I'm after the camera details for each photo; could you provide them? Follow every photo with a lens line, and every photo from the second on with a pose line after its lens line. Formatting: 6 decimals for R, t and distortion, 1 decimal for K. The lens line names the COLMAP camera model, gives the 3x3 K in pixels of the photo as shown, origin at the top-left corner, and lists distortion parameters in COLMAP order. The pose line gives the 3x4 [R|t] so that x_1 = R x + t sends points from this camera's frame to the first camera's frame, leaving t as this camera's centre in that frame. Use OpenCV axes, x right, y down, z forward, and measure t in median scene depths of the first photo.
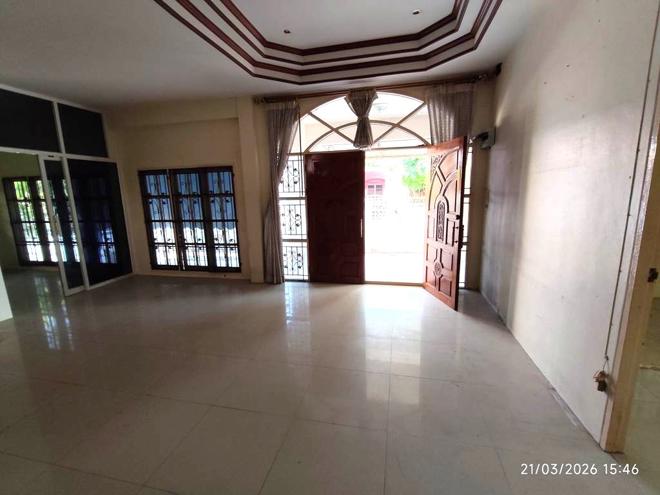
lens RADIAL K [[302.7, 0, 328.0], [0, 302.7, 247.2], [0, 0, 1]] dist [0.004888, -0.000567]
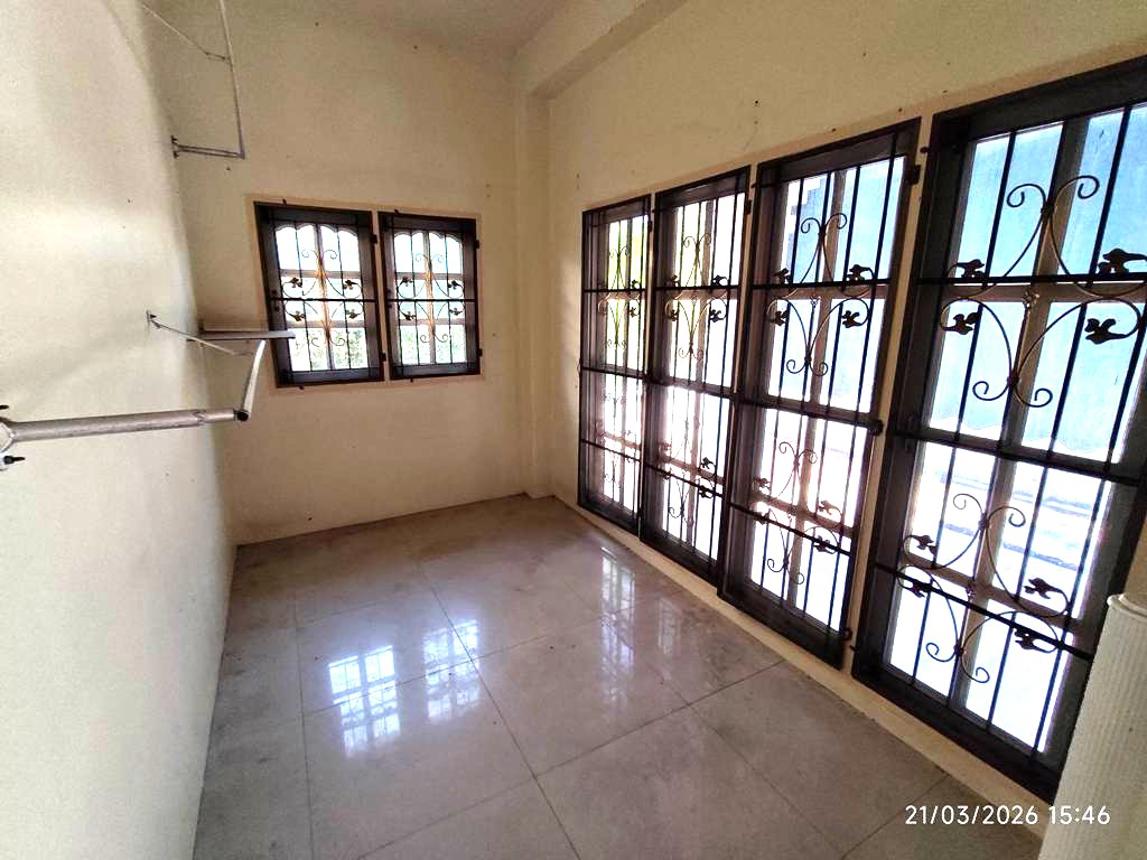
lens RADIAL K [[526.1, 0, 570.1], [0, 526.1, 424.3], [0, 0, 1]] dist [0.004888, -0.000567]
pose [[0.666255, 0.201446, -0.718000, -0.595453], [-0.160967, 0.978974, 0.125300, -0.192607], [0.728144, 0.032093, 0.684672, 1.265848]]
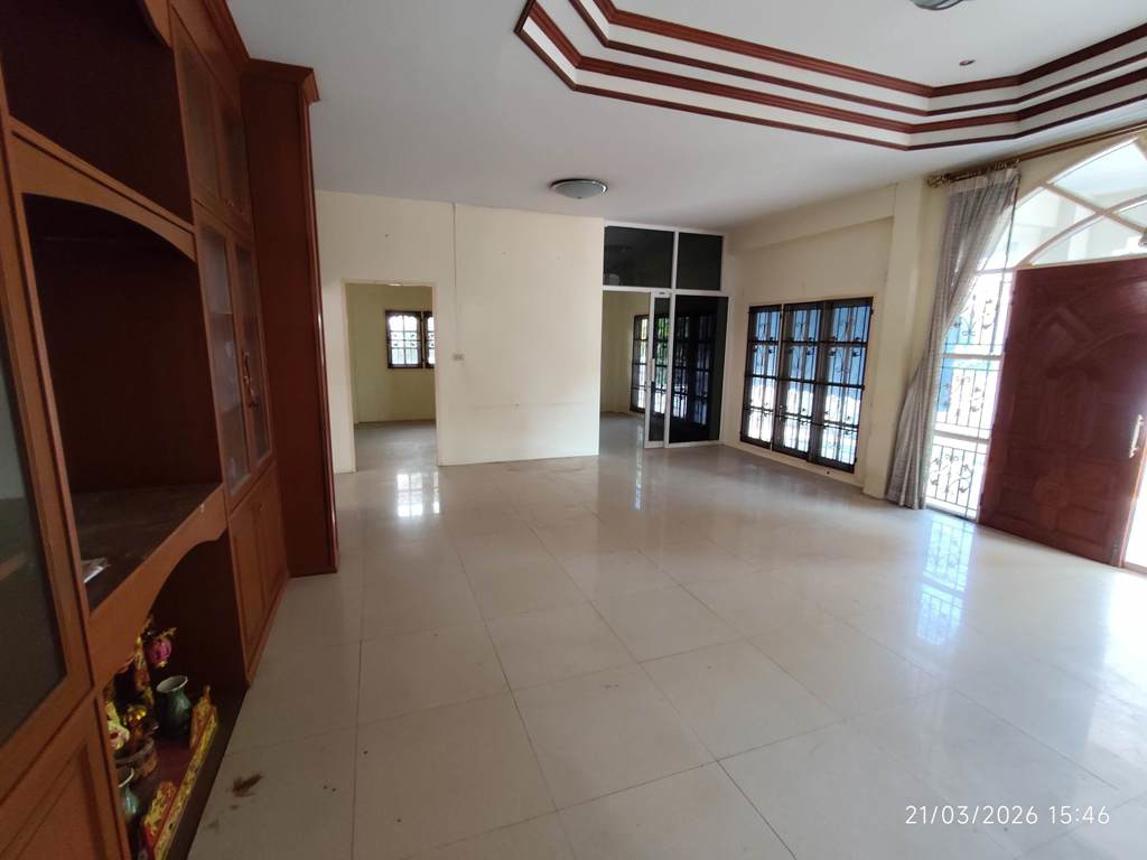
lens RADIAL K [[526.1, 0, 572.1], [0, 526.1, 429.7], [0, 0, 1]] dist [0.004888, -0.000567]
pose [[0.549662, 0.178938, -0.815998, 0.253931], [-0.181934, 0.978986, 0.092127, 0.003470], [0.815335, 0.097819, 0.570666, -0.063456]]
